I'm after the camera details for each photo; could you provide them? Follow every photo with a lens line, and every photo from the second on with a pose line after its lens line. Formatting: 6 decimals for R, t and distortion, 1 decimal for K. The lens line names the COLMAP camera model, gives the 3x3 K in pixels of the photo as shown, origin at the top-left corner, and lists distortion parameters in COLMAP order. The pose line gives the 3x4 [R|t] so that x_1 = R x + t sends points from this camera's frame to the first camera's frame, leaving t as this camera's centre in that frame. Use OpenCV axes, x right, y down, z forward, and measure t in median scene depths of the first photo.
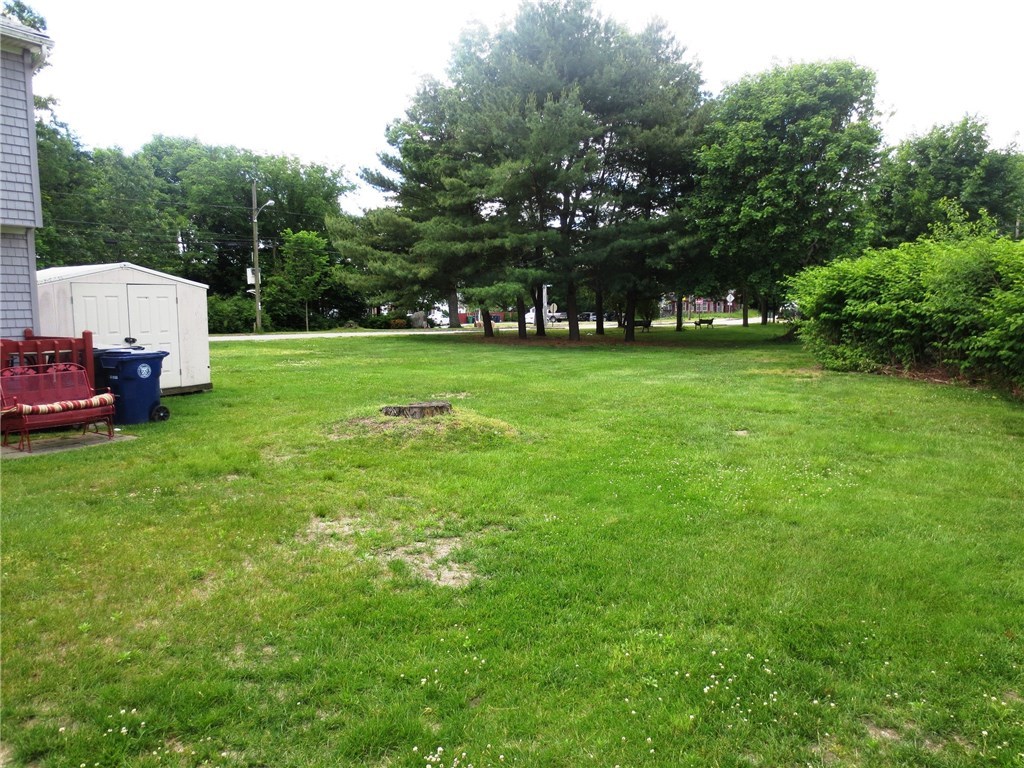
lens RADIAL K [[727.8, 0, 512.8], [0, 727.8, 382.6], [0, 0, 1]] dist [-0.023824, 0.008178]
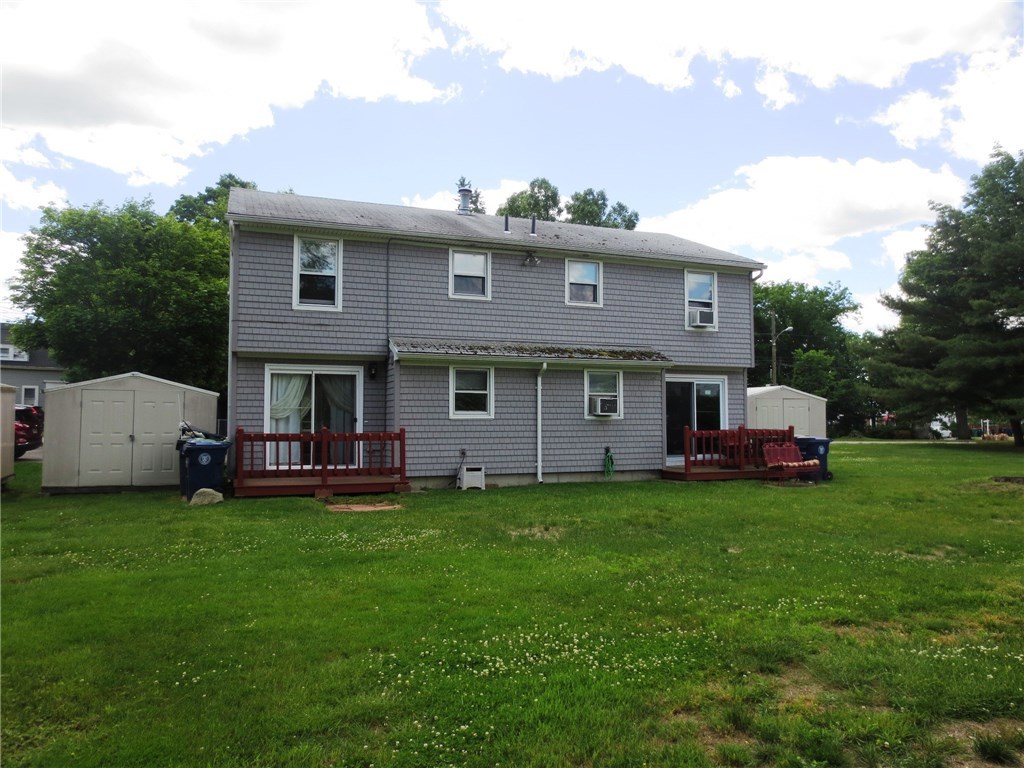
lens RADIAL K [[727.8, 0, 512.8], [0, 727.8, 389.2], [0, 0, 1]] dist [-0.023824, 0.008178]
pose [[0.819973, -0.018051, -0.572117, -0.040527], [-0.064928, 0.990119, -0.124296, 0.032008], [0.568708, 0.139066, 0.810699, -0.254935]]
